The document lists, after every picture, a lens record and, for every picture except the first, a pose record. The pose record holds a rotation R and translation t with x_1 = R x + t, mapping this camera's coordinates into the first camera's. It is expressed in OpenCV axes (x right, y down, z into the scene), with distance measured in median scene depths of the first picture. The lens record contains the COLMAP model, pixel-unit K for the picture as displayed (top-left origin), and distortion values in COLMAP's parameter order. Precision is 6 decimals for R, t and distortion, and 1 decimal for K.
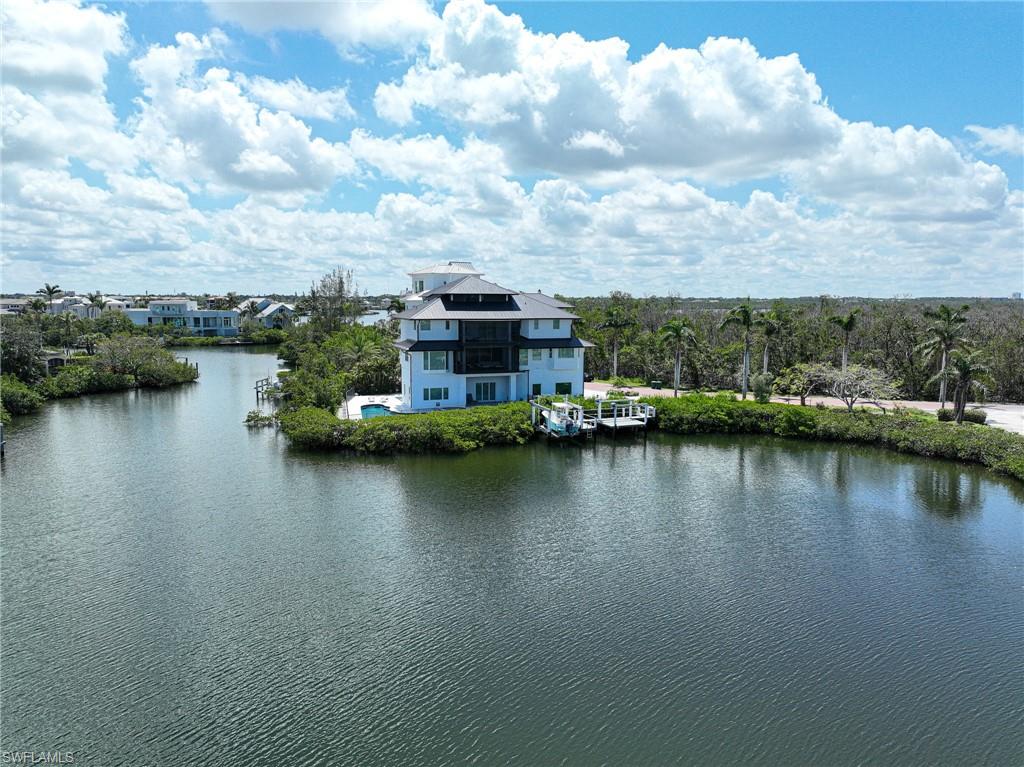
lens RADIAL K [[716.9, 0, 499.8], [0, 716.9, 403.8], [0, 0, 1]] dist [-0.002170, 0.020961]
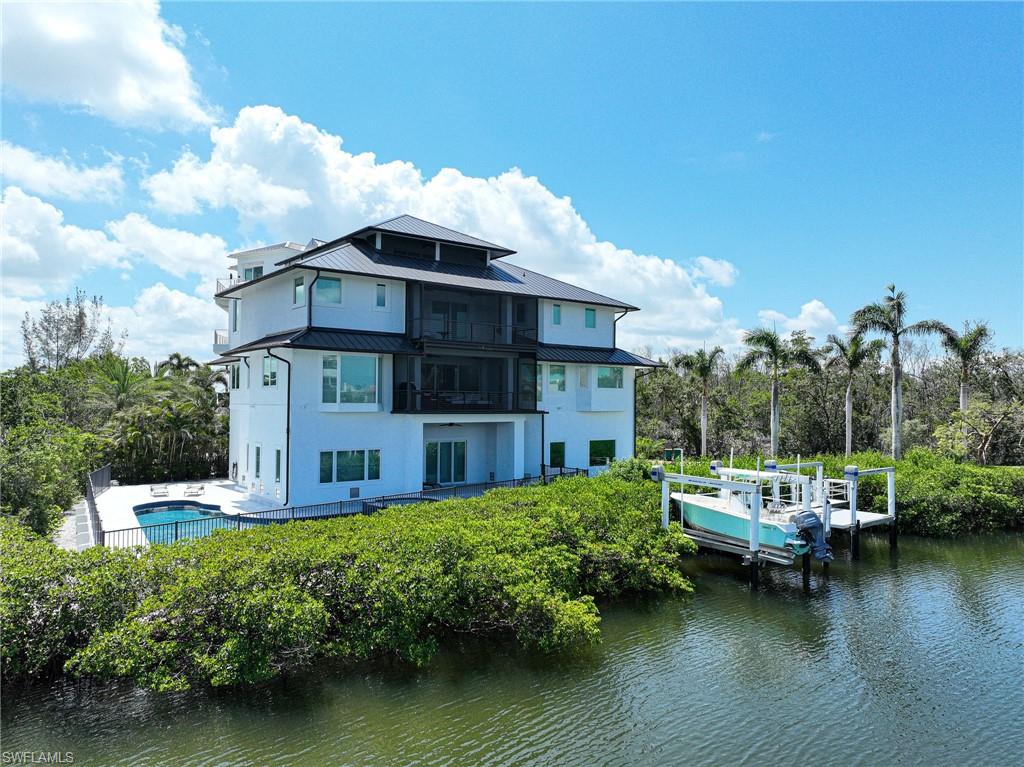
lens RADIAL K [[716.9, 0, 515.5], [0, 716.9, 387.9], [0, 0, 1]] dist [-0.002170, 0.020961]
pose [[0.944925, 0.010234, 0.327126, -0.097345], [0.044520, 0.986202, -0.159450, 0.007966], [-0.324244, 0.165231, 0.931431, 0.439556]]
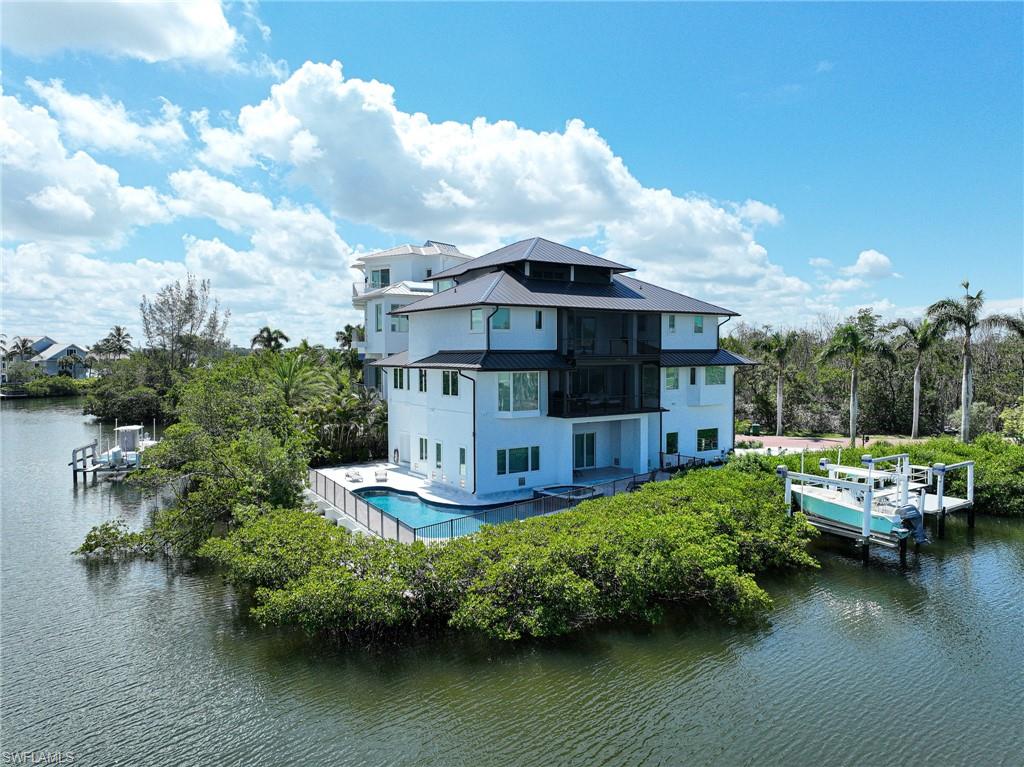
lens RADIAL K [[716.9, 0, 509.7], [0, 716.9, 391.1], [0, 0, 1]] dist [-0.002170, 0.020961]
pose [[0.961254, -0.021743, 0.274804, -0.167091], [0.047473, 0.995048, -0.087329, -0.013307], [-0.271545, 0.096991, 0.957526, 0.390416]]
